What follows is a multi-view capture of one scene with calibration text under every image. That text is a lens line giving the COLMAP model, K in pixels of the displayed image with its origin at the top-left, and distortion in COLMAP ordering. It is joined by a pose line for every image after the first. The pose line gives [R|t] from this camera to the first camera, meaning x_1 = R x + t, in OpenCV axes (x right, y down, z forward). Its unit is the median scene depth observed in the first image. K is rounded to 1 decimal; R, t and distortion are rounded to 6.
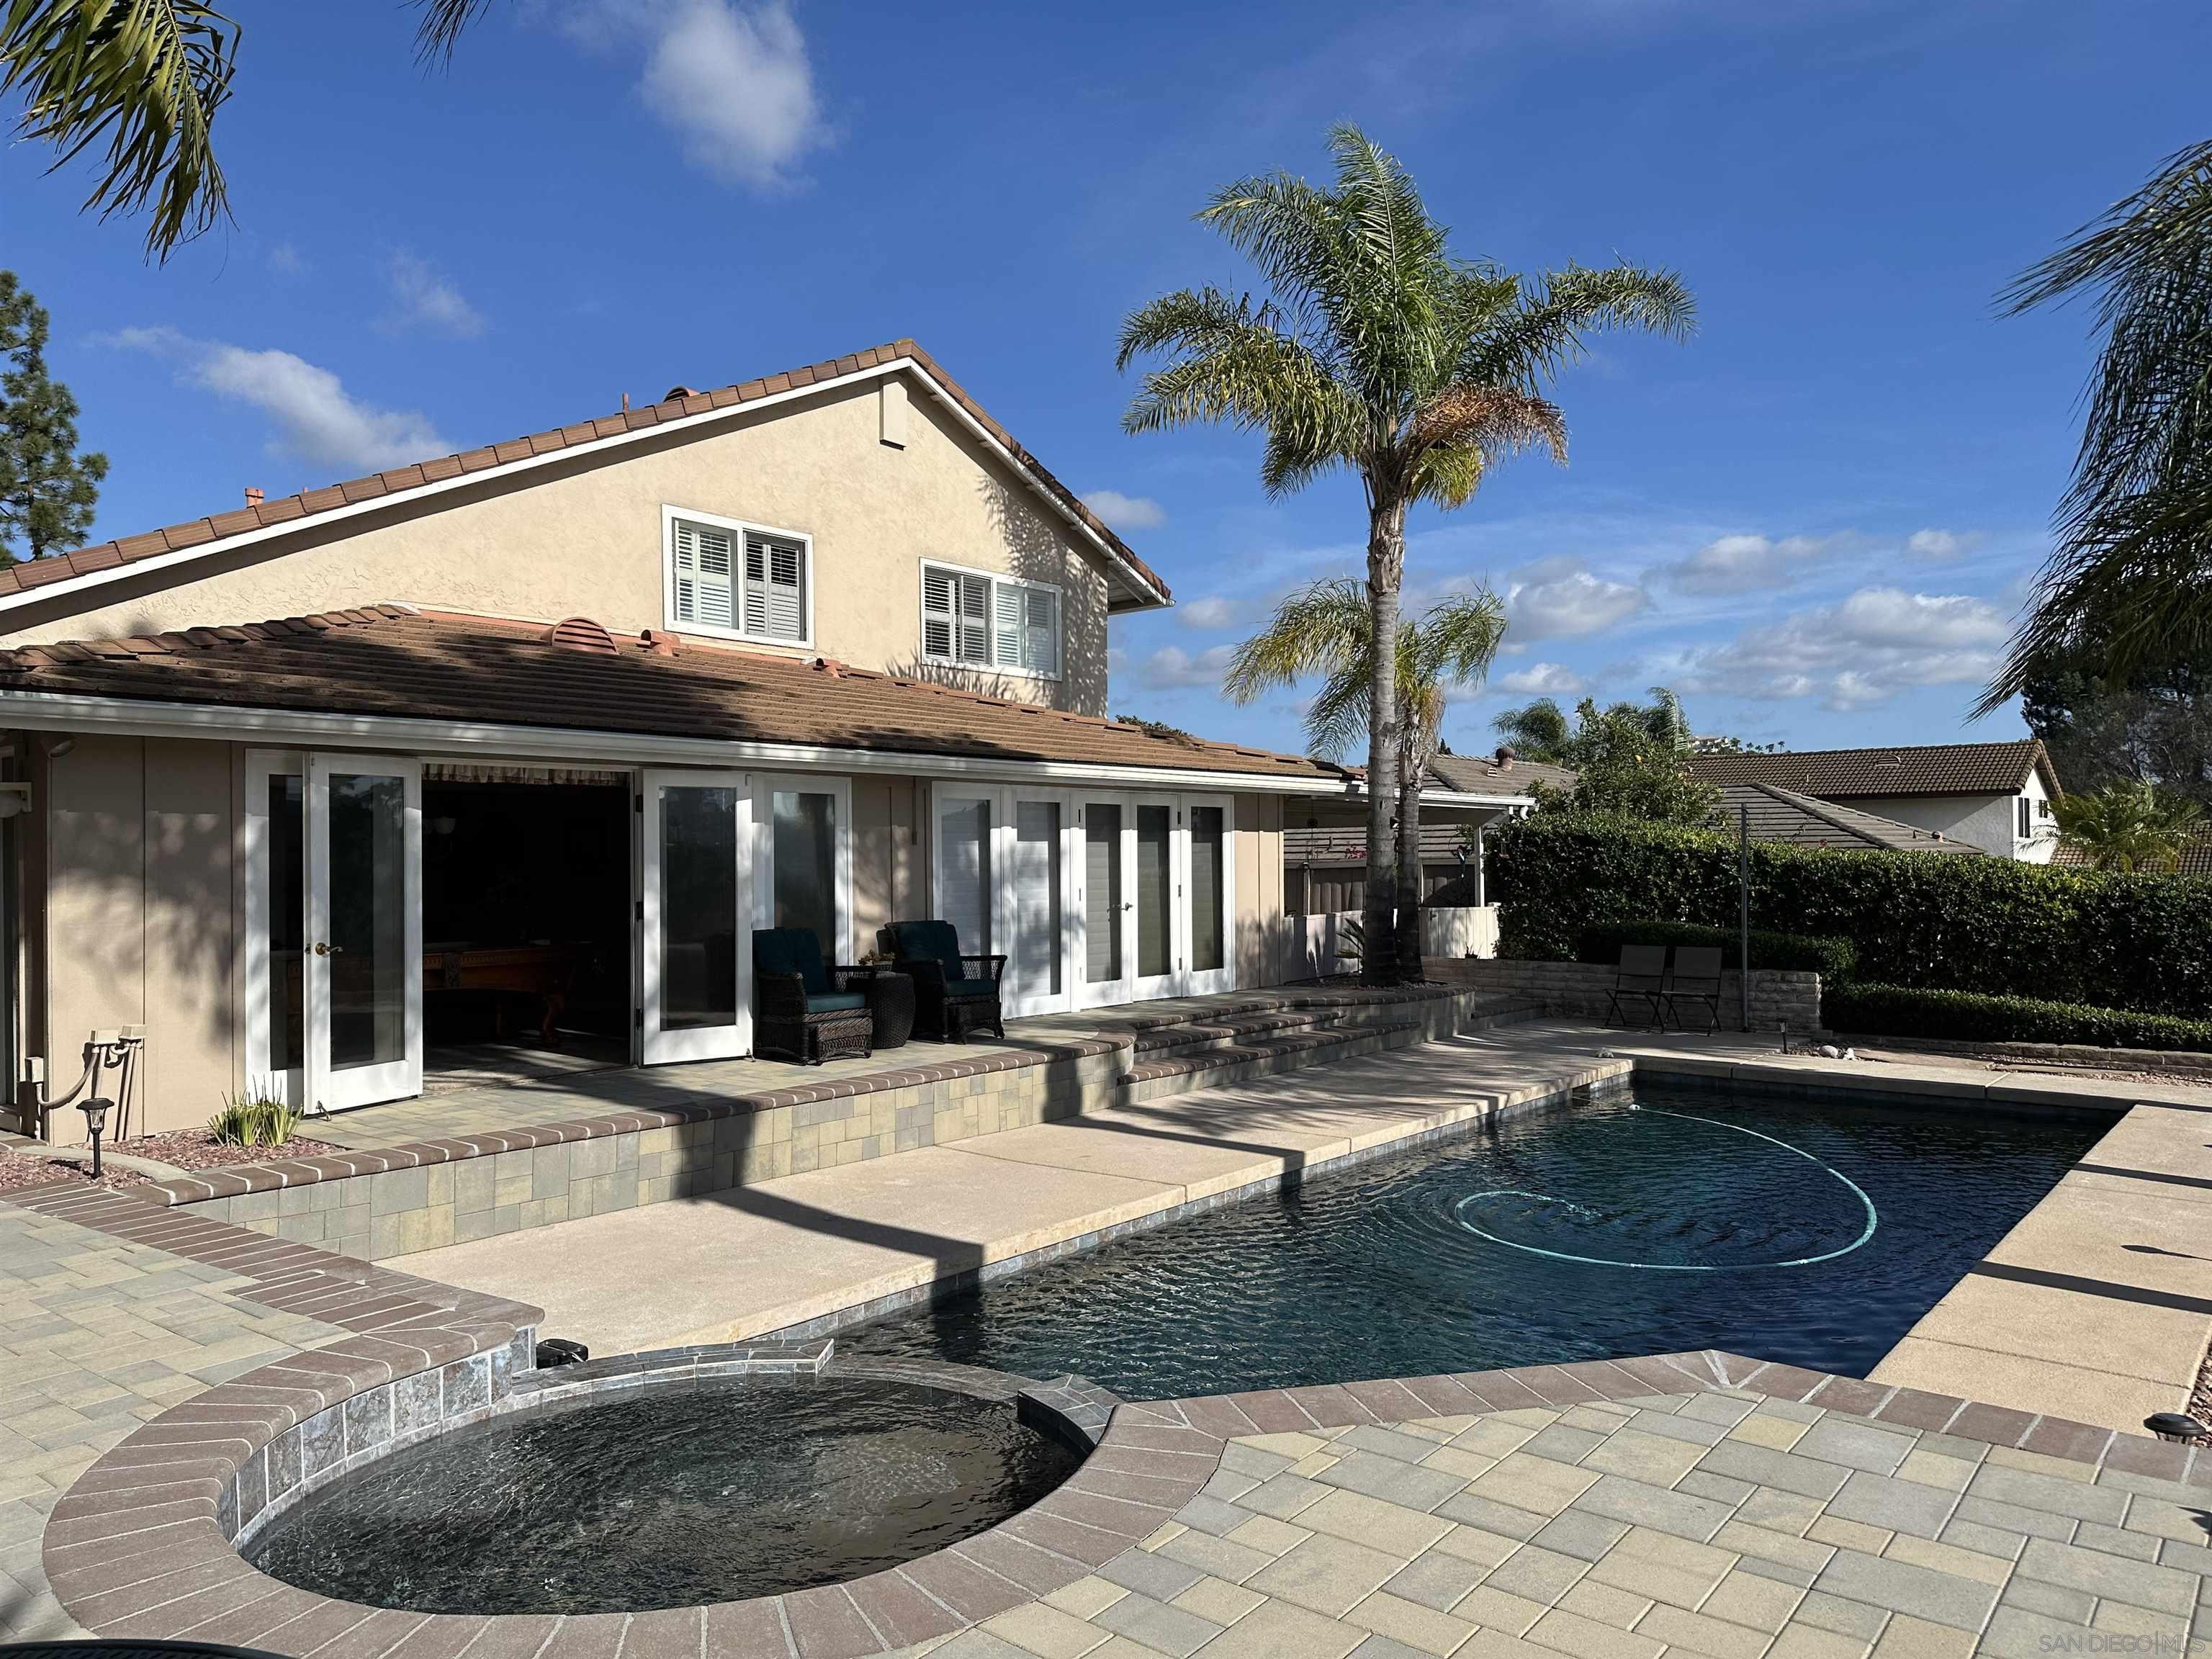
lens RADIAL K [[1565.0, 0, 1106.0], [0, 1565.0, 829.5], [0, 0, 1]] dist [0.111632, -0.163508]
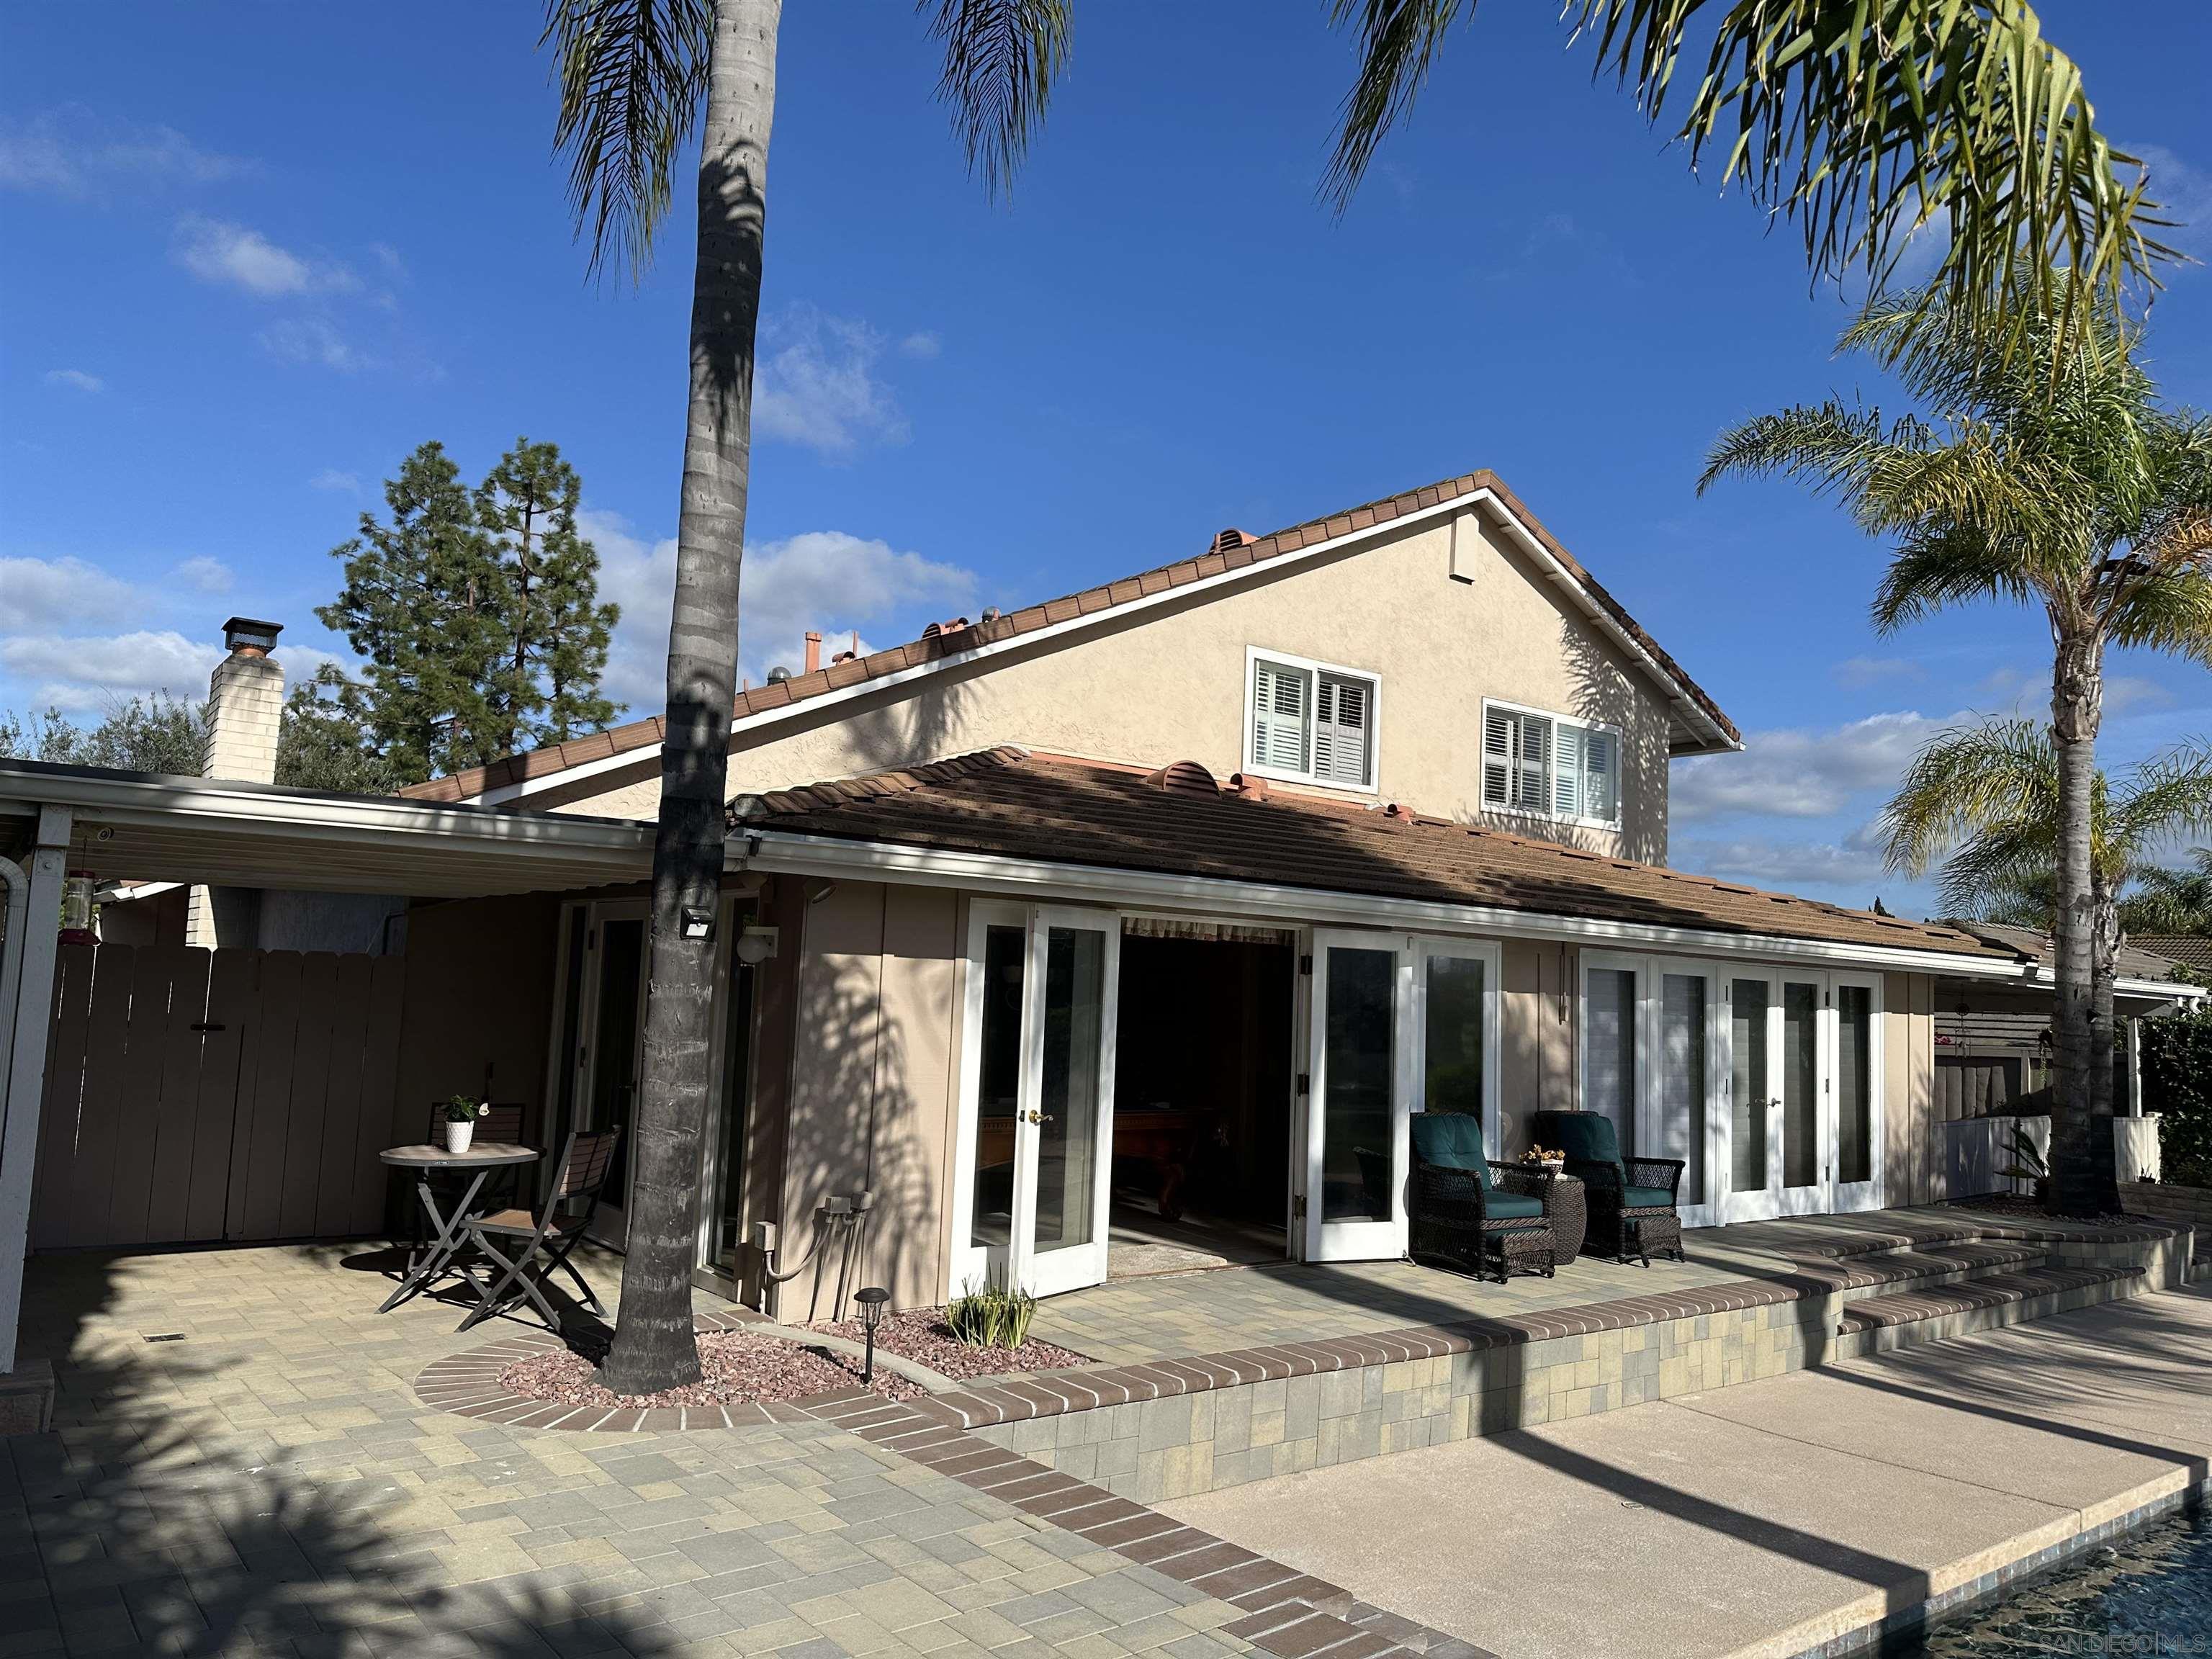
lens RADIAL K [[1565.0, 0, 1106.0], [0, 1565.0, 829.5], [0, 0, 1]] dist [0.111632, -0.163508]
pose [[0.970911, 0.025216, -0.238109, -0.122652], [-0.045701, 0.995673, -0.080909, -0.010340], [0.235039, 0.089438, 0.967862, 0.056360]]
